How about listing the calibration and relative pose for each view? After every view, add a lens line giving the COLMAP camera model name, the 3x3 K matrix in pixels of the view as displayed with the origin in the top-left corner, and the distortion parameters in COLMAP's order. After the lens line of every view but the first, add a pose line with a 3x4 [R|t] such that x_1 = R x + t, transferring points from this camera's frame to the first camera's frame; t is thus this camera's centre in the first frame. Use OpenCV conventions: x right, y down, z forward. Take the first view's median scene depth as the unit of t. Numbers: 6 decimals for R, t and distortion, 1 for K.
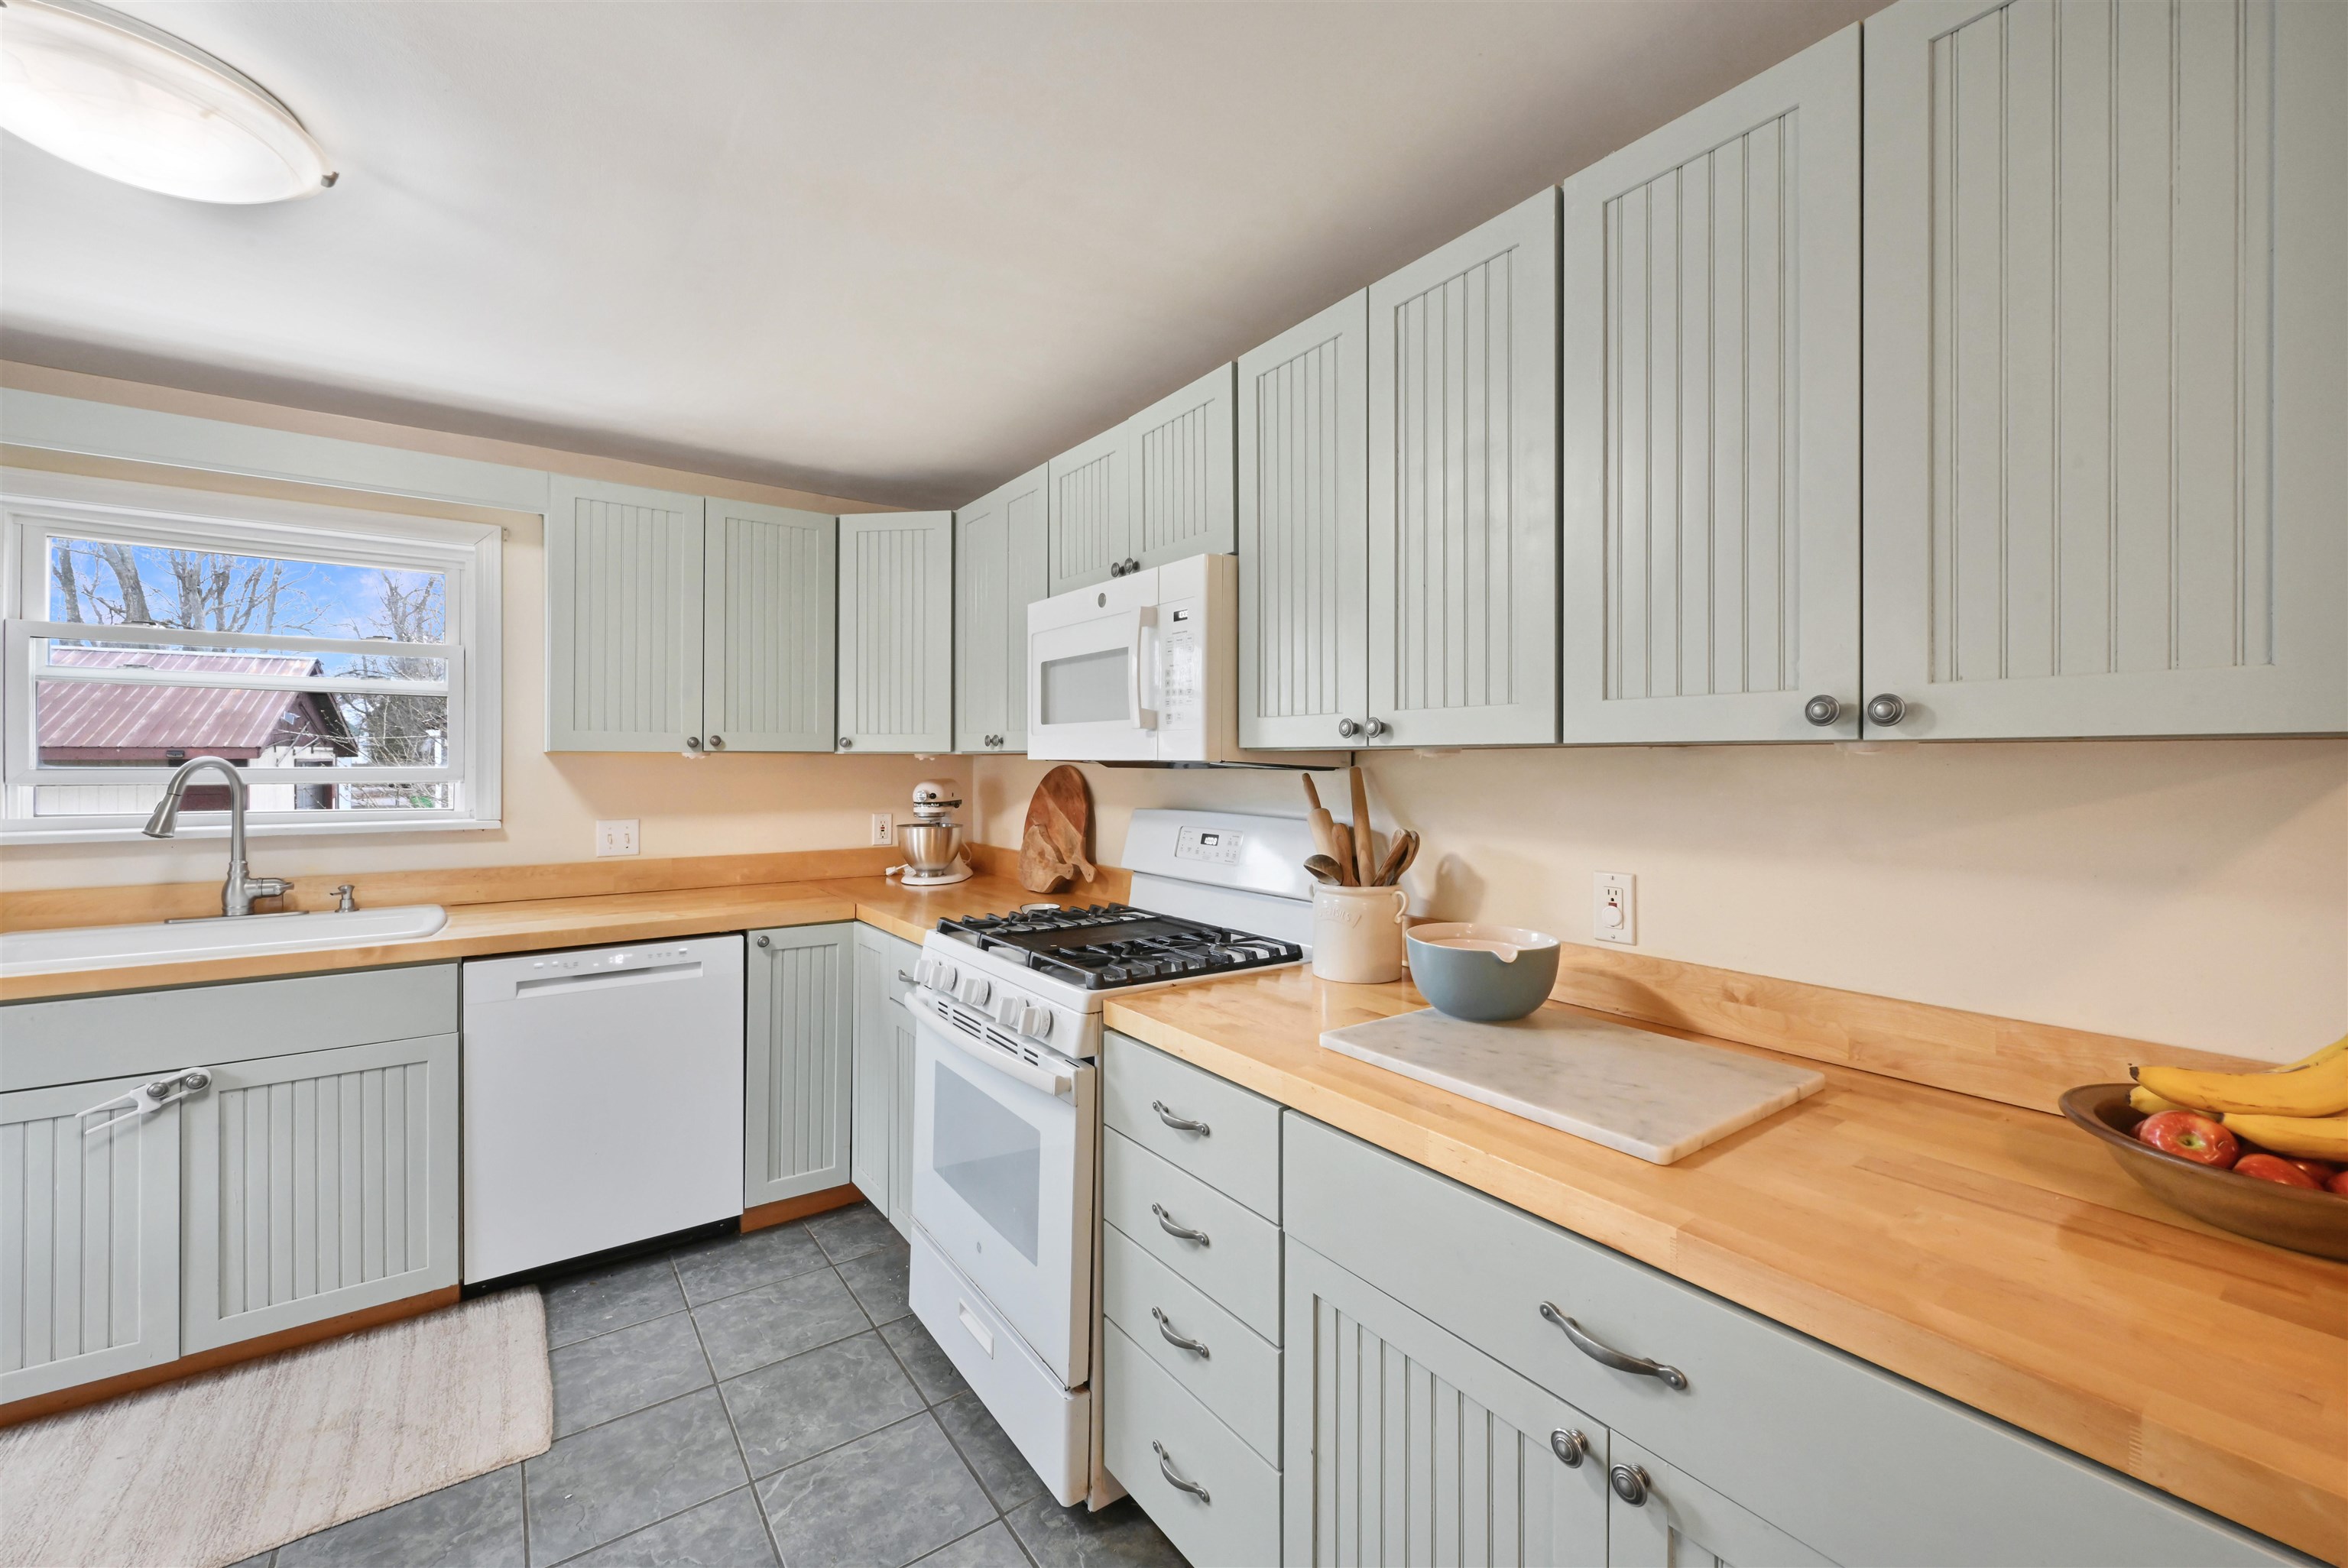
lens RADIAL K [[934.5, 0, 1160.8], [0, 934.5, 777.6], [0, 0, 1]] dist [-0.000704, 0.000085]
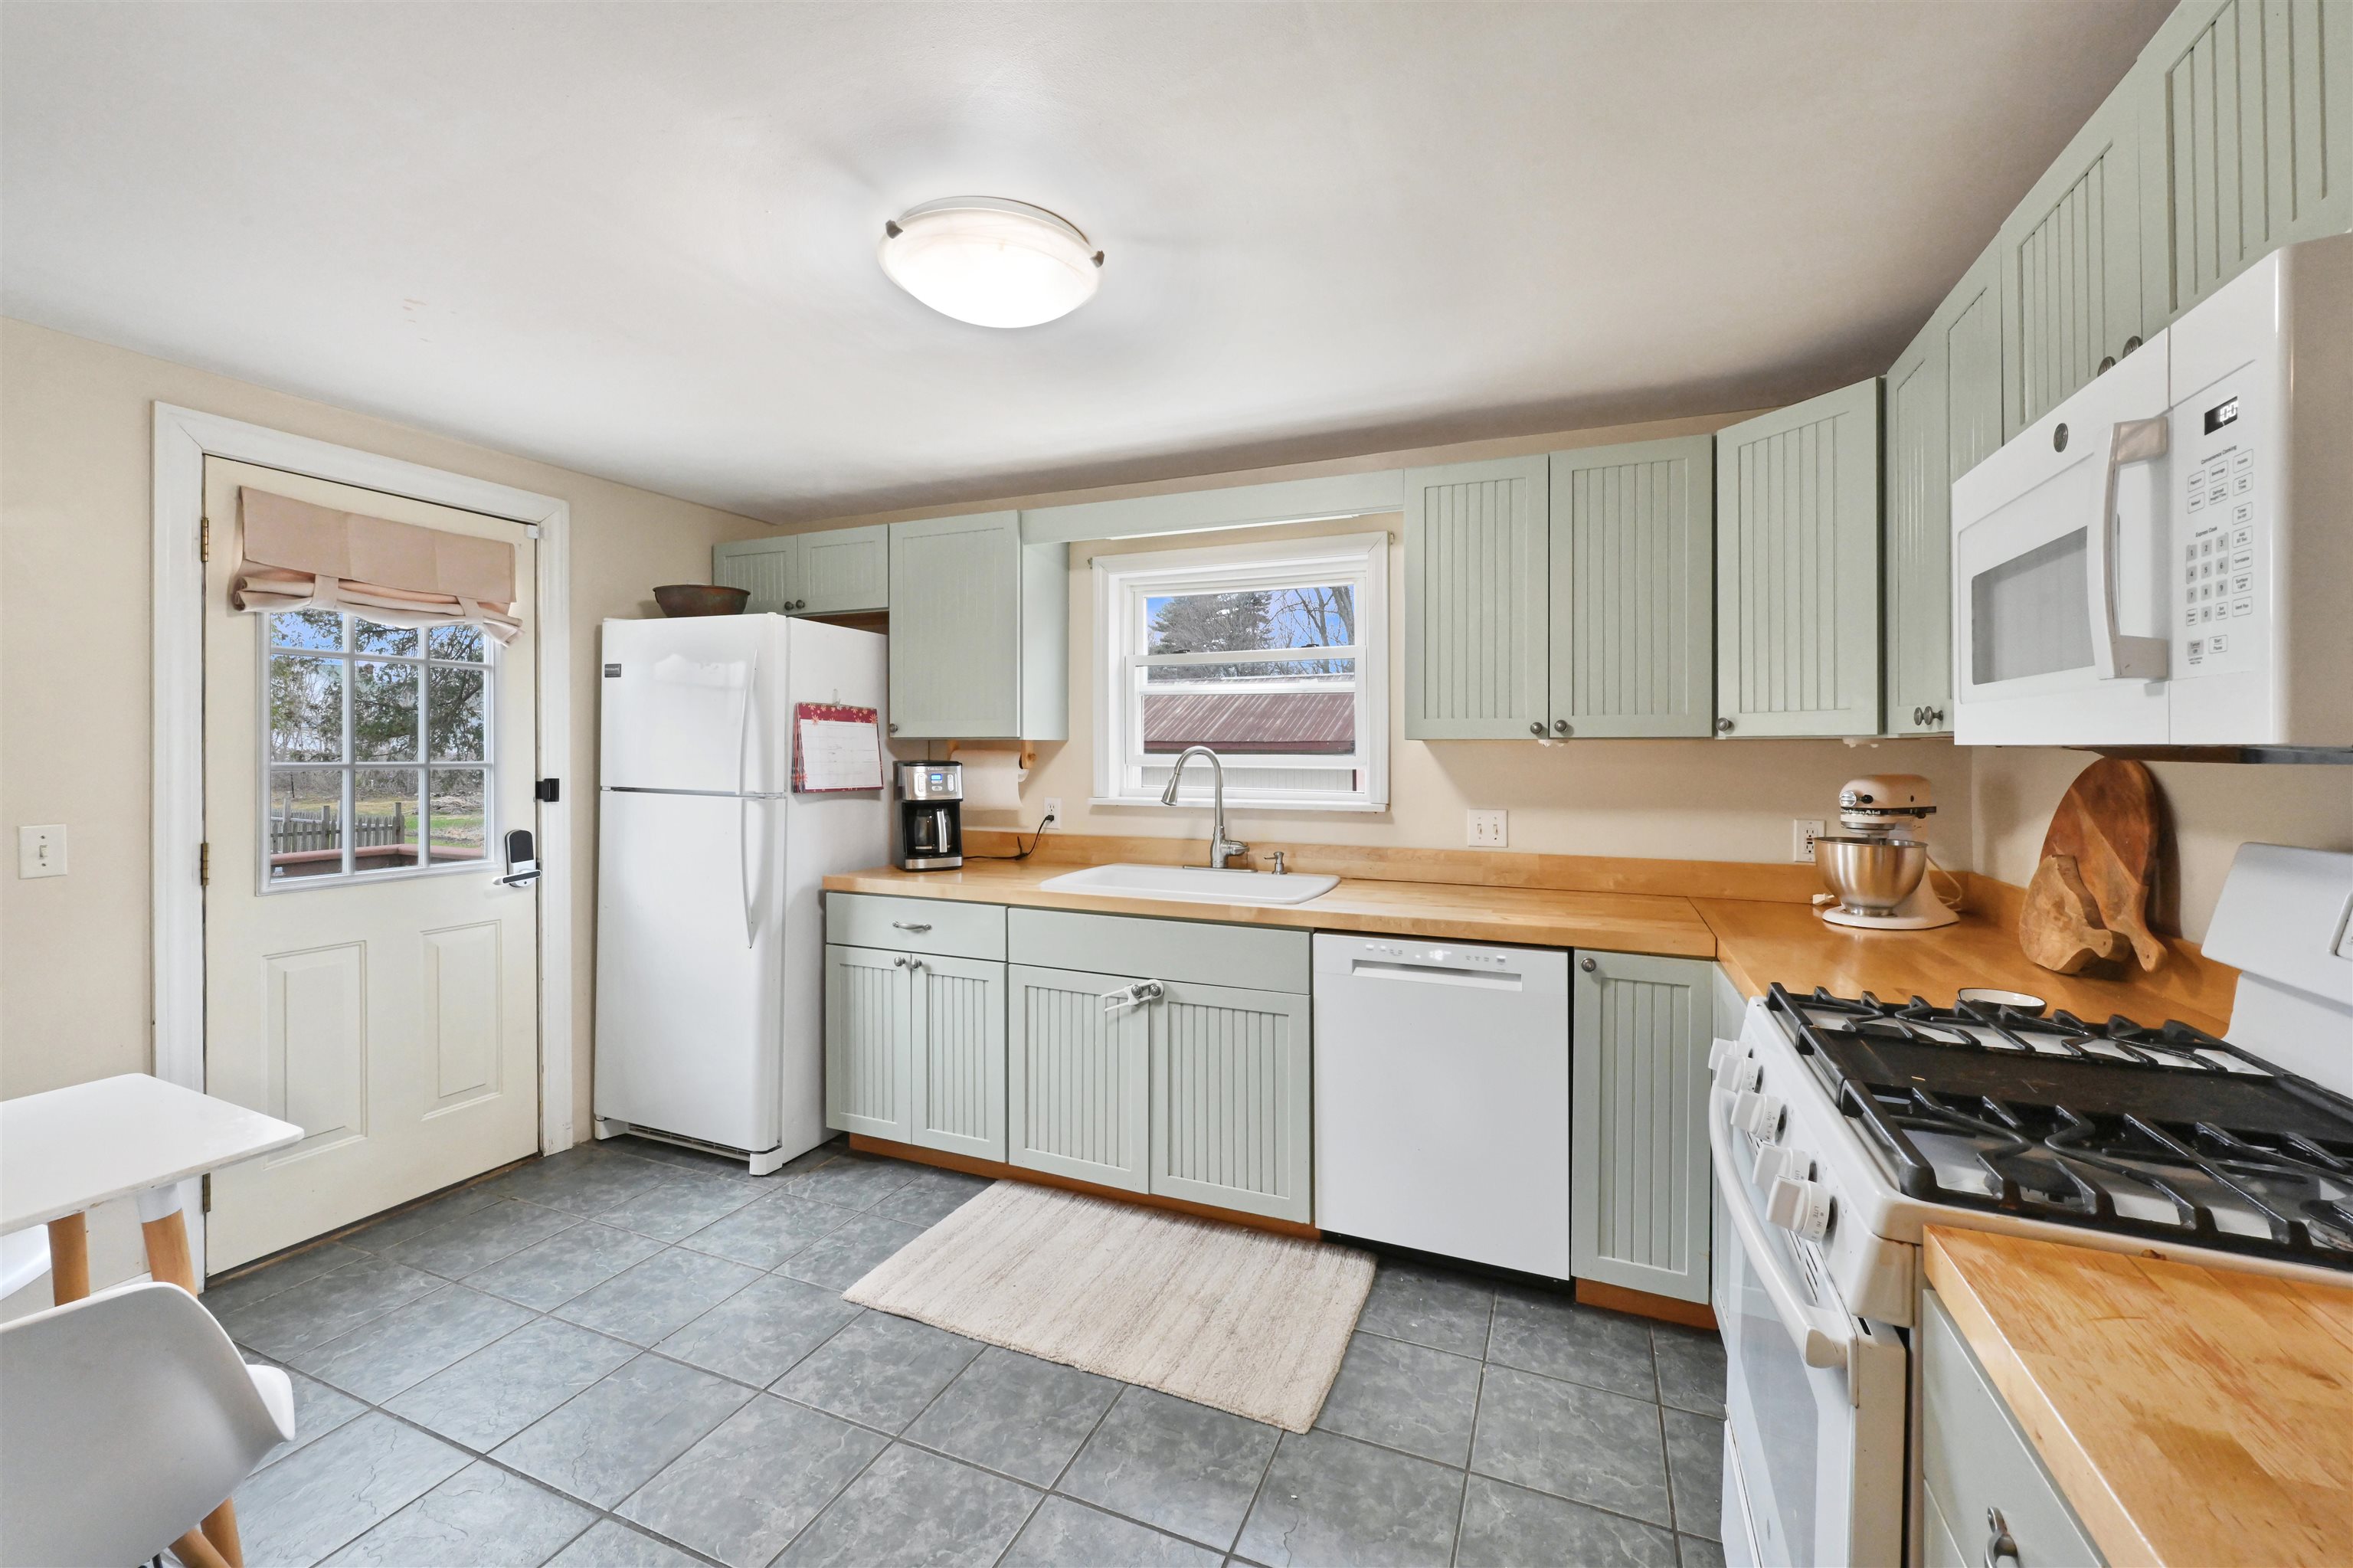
lens RADIAL K [[941.5, 0, 1178.5], [0, 941.5, 753.4], [0, 0, 1]] dist [0.000504, -0.000135]
pose [[0.527210, 0.001521, -0.849734, 0.100744], [-0.013365, 0.999890, -0.006502, -0.003468], [0.849630, 0.014785, 0.527172, 0.254255]]
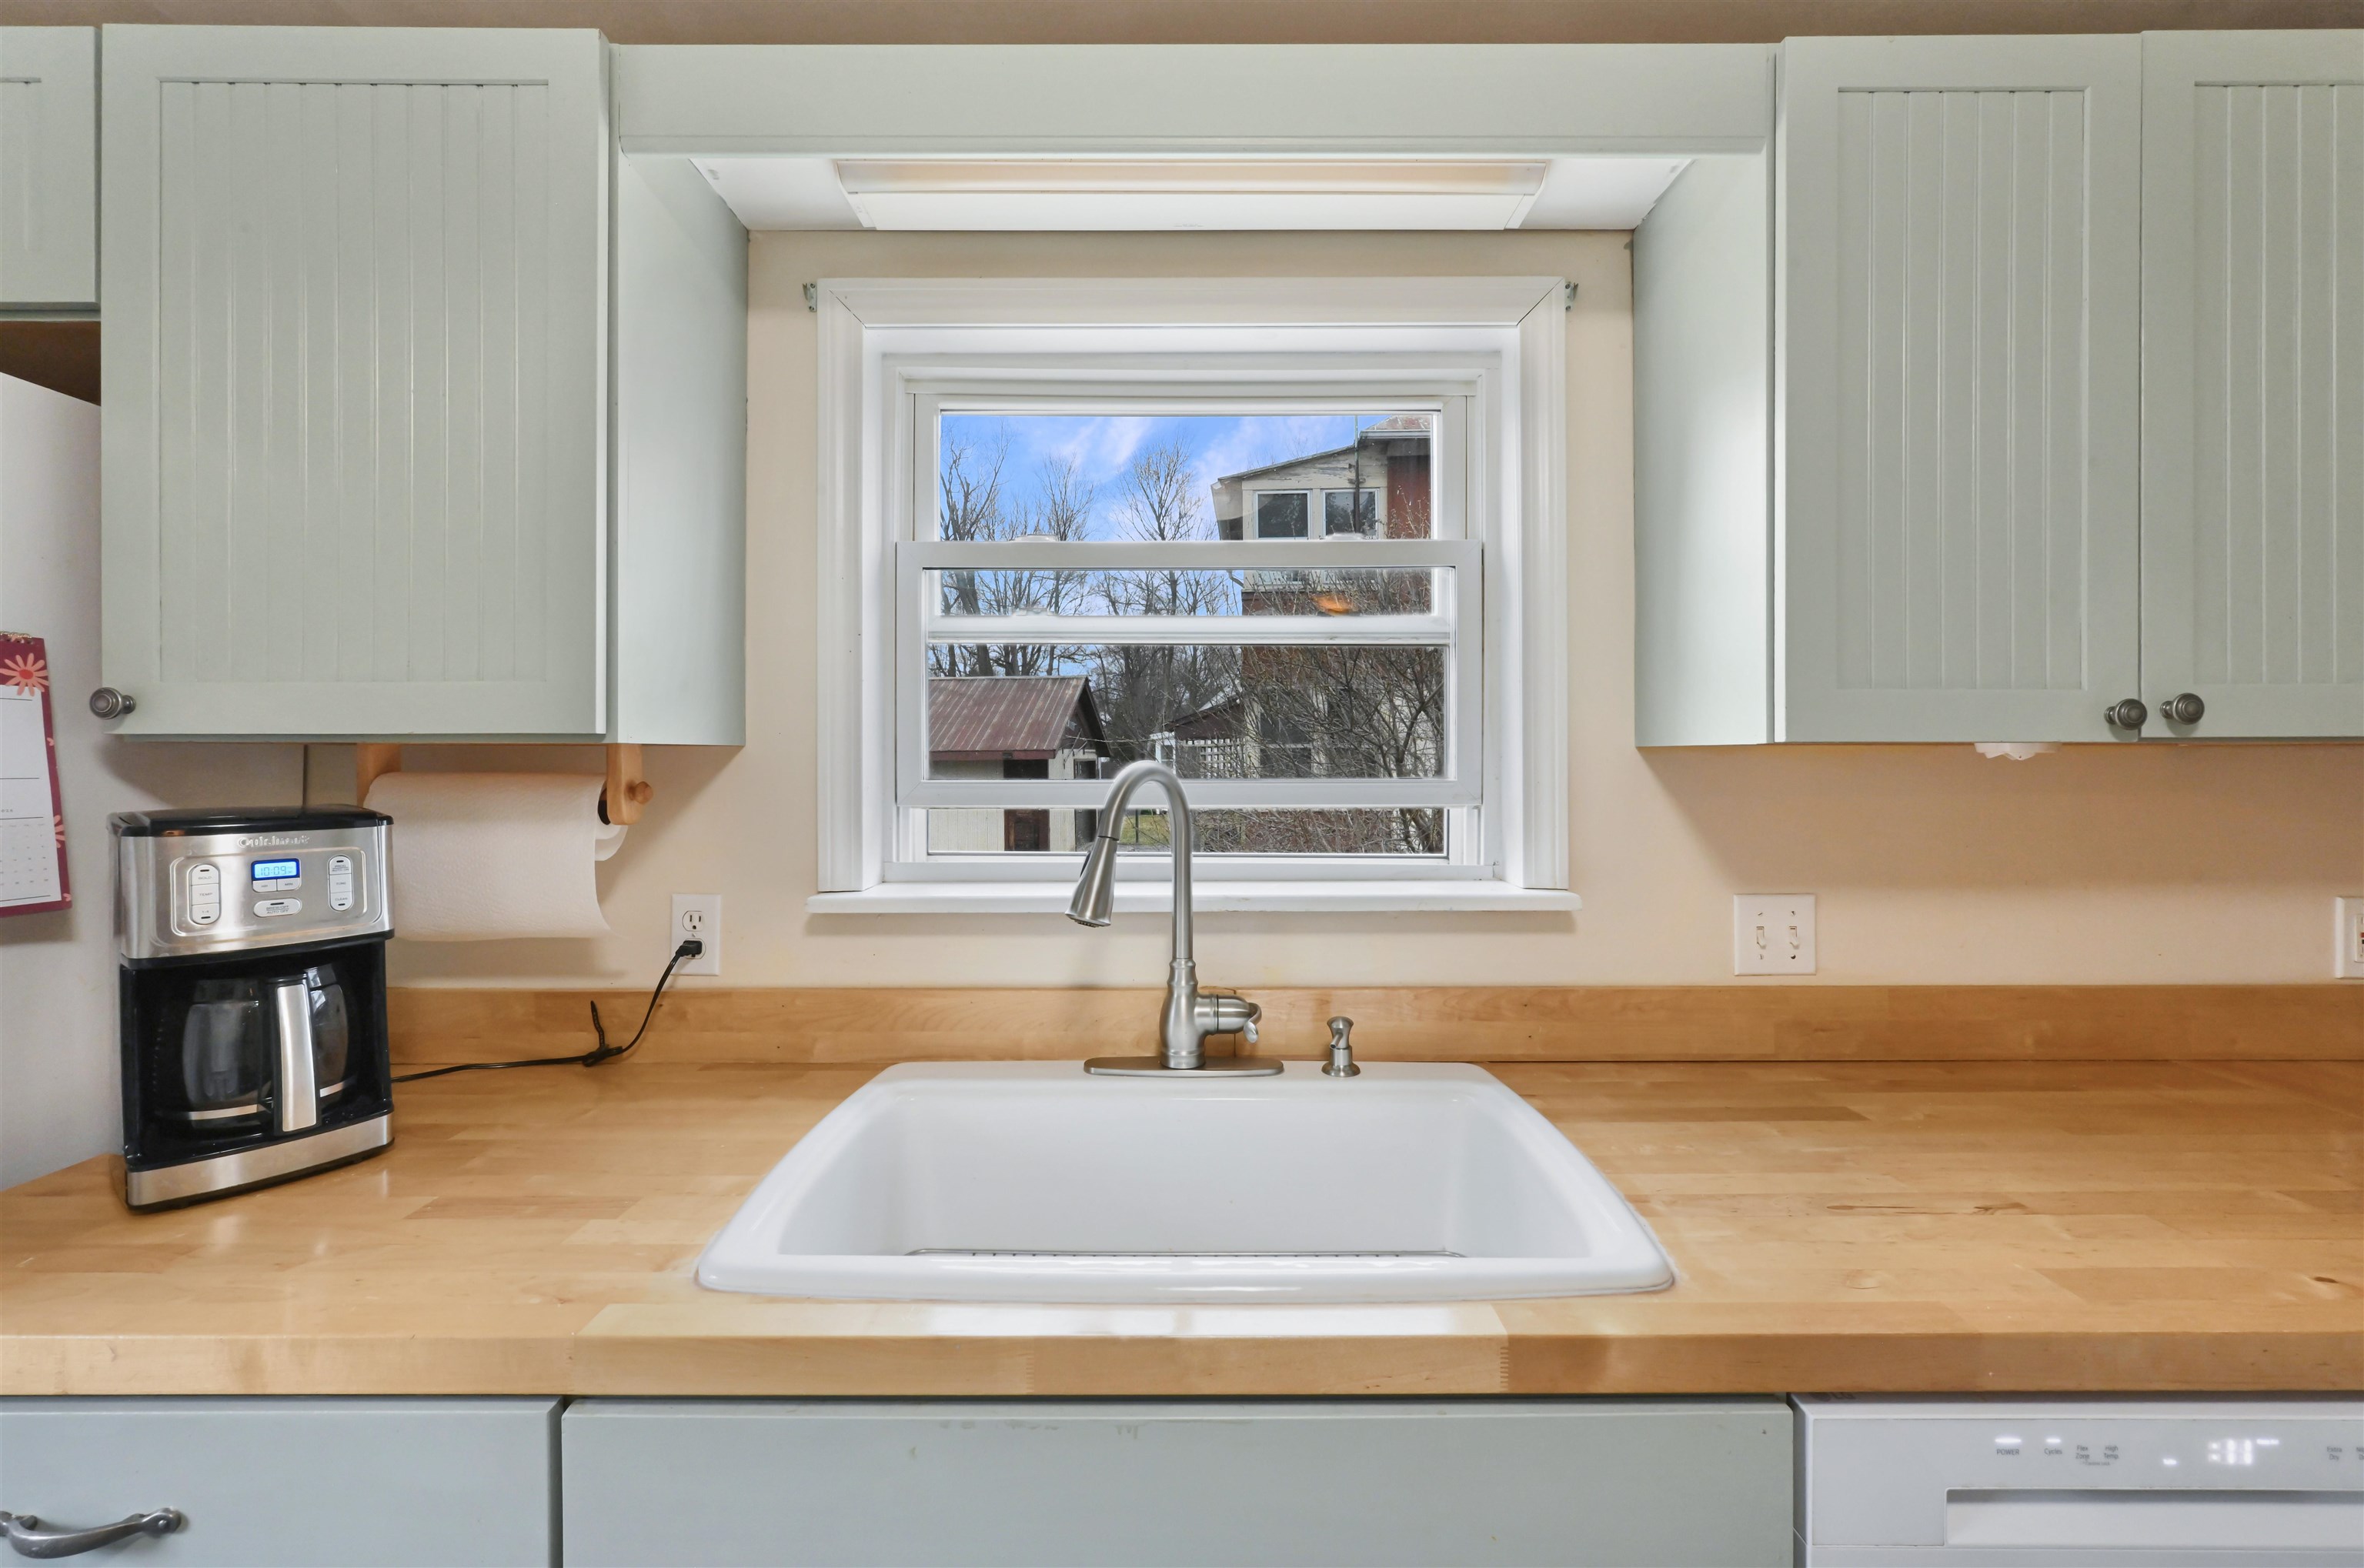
lens RADIAL K [[967.5, 0, 1188.1], [0, 967.5, 749.6], [0, 0, 1]] dist [-0.000773, 0.000043]
pose [[0.812169, -0.011225, -0.583314, -0.664129], [-0.003918, 0.999687, -0.024692, -0.014945], [0.583409, 0.022340, 0.811871, 0.557343]]
